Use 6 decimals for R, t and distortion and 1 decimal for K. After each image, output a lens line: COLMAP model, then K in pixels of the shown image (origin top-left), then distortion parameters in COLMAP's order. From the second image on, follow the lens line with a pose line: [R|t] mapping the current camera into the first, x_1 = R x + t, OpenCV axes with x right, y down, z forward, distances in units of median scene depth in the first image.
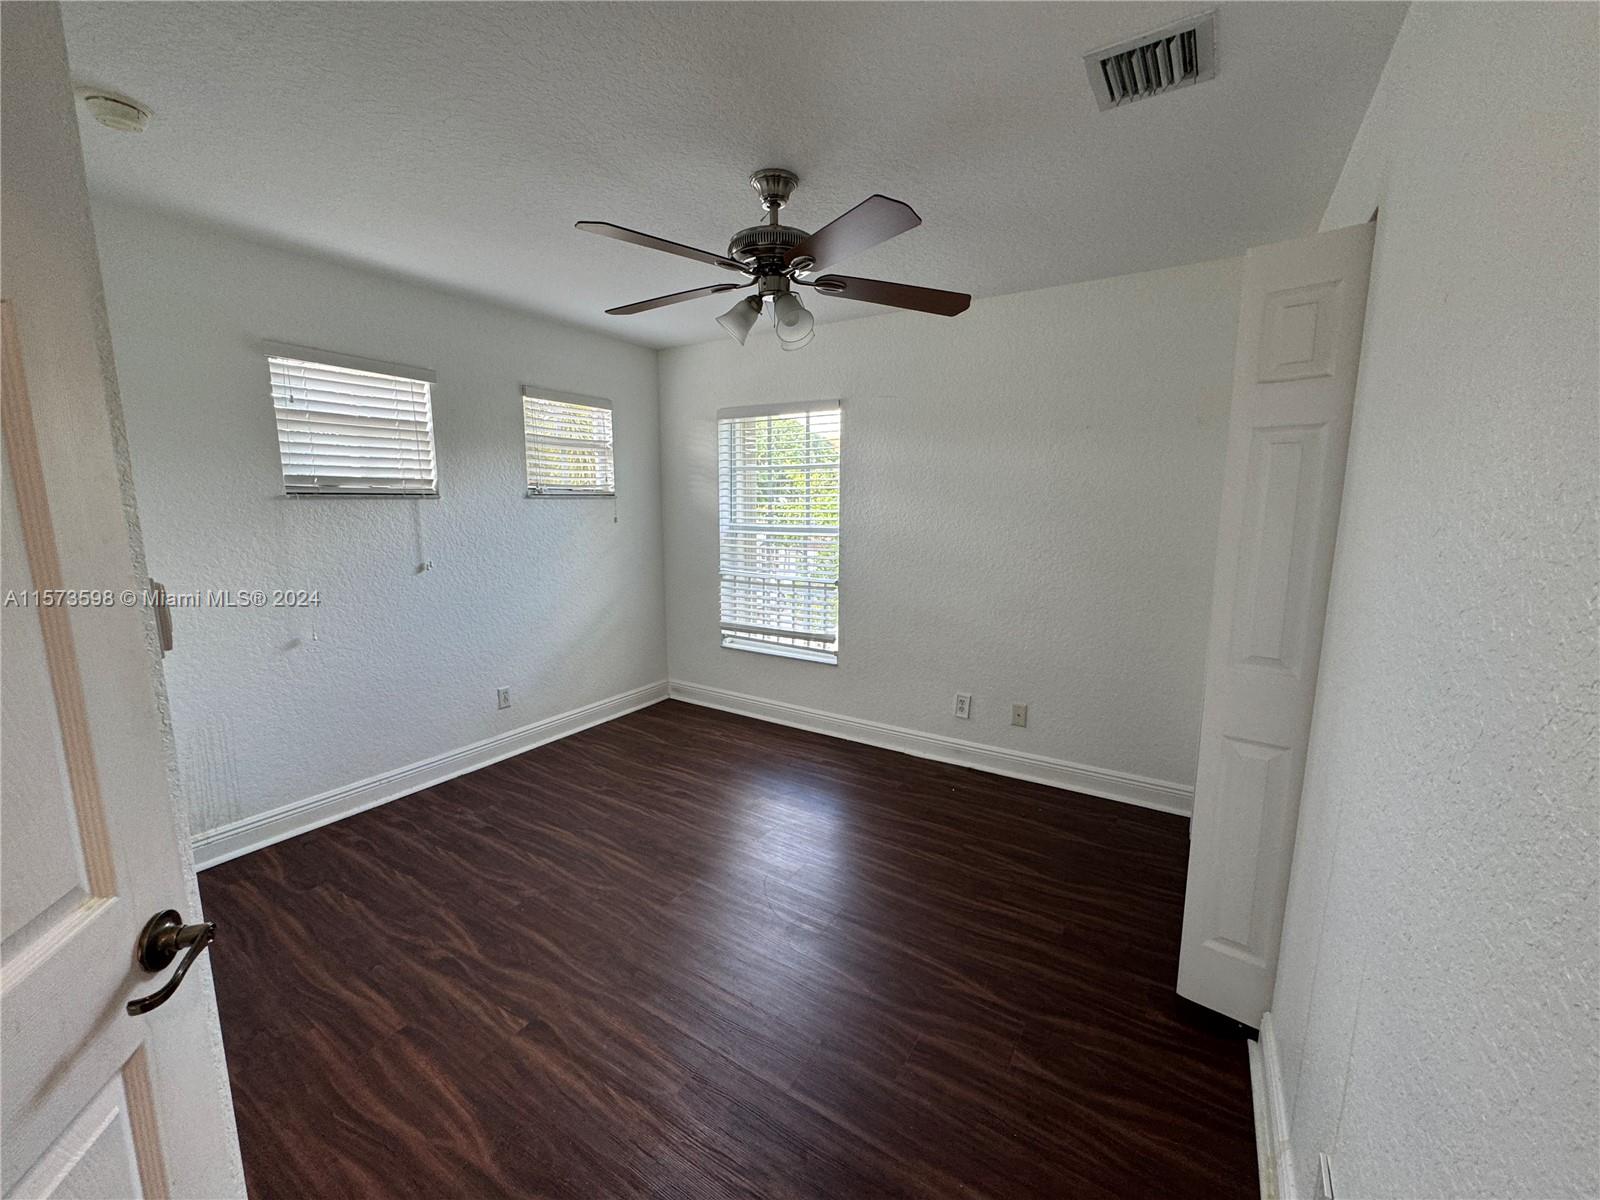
lens RADIAL K [[636.5, 0, 805.4], [0, 636.5, 595.1], [0, 0, 1]] dist [0.000266, 0.000070]
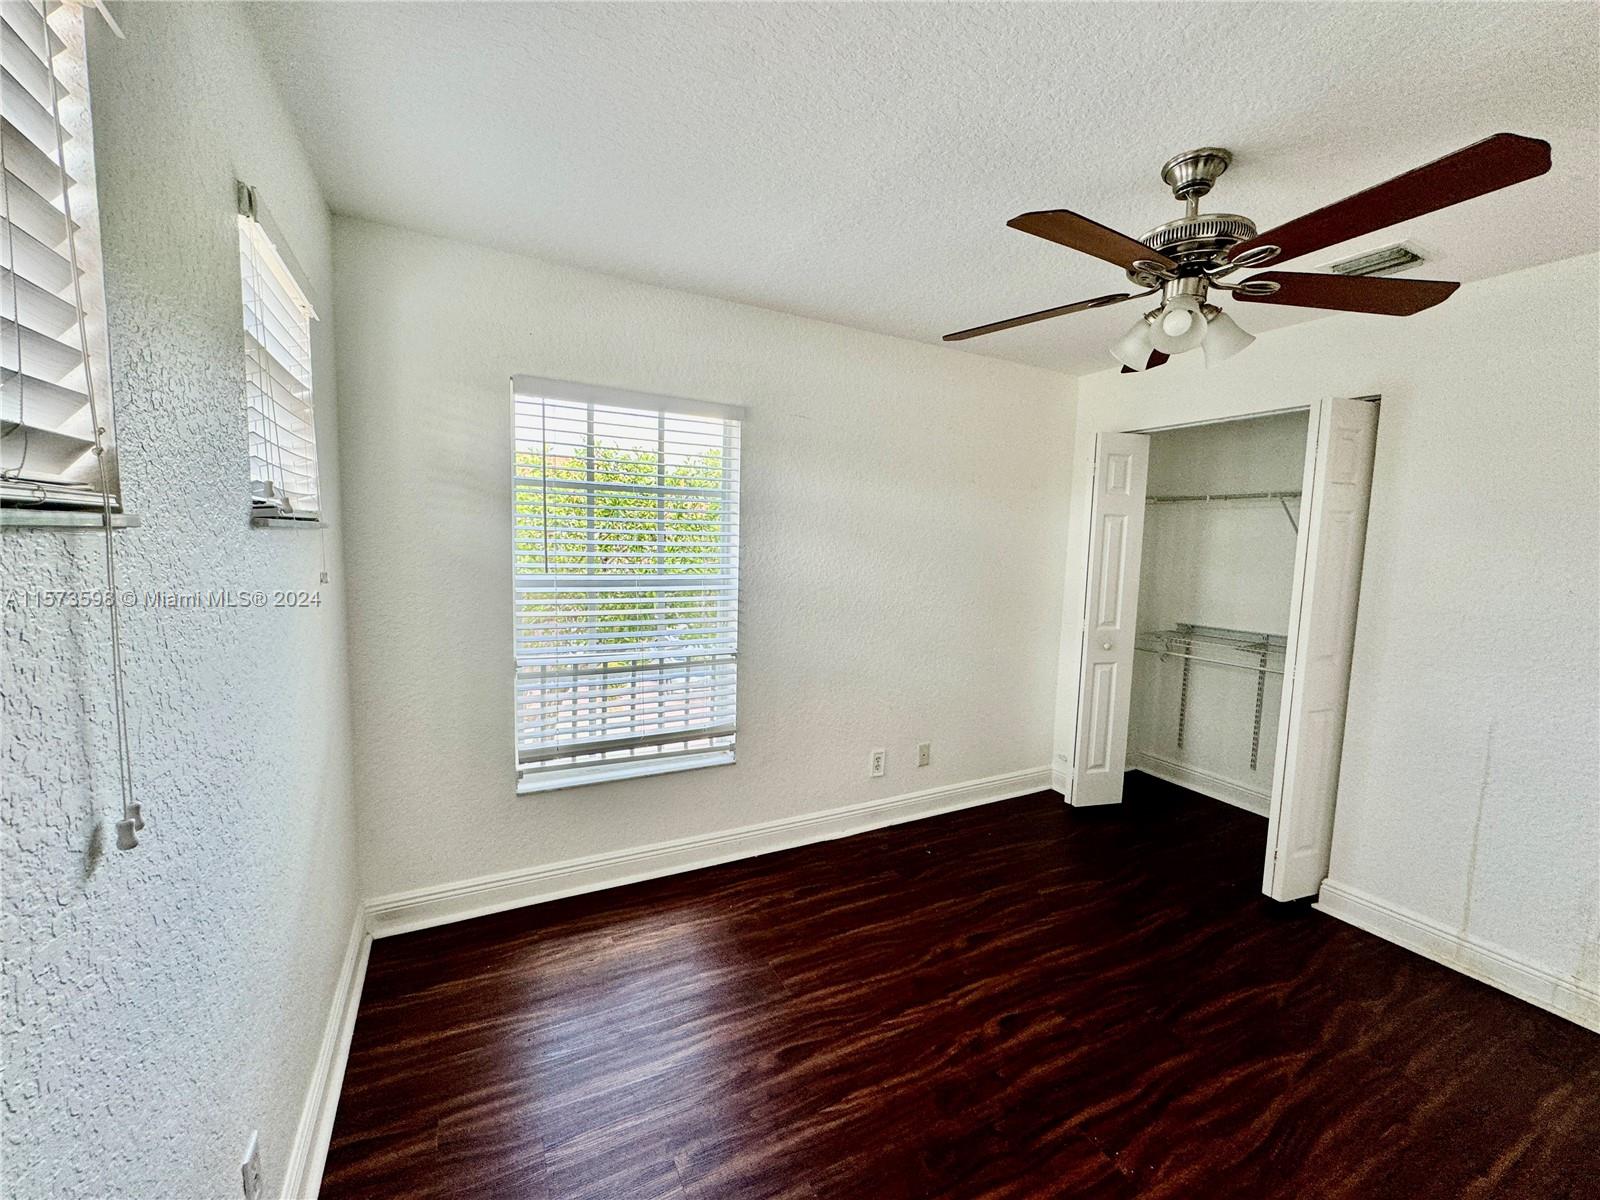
lens RADIAL K [[636.5, 0, 800.3], [0, 636.5, 604.8], [0, 0, 1]] dist [0.000266, 0.000070]
pose [[0.507585, -0.075568, 0.858281, -0.533559], [0.104392, 0.994202, 0.025797, -0.083334], [-0.855254, 0.076504, 0.512531, 0.543727]]
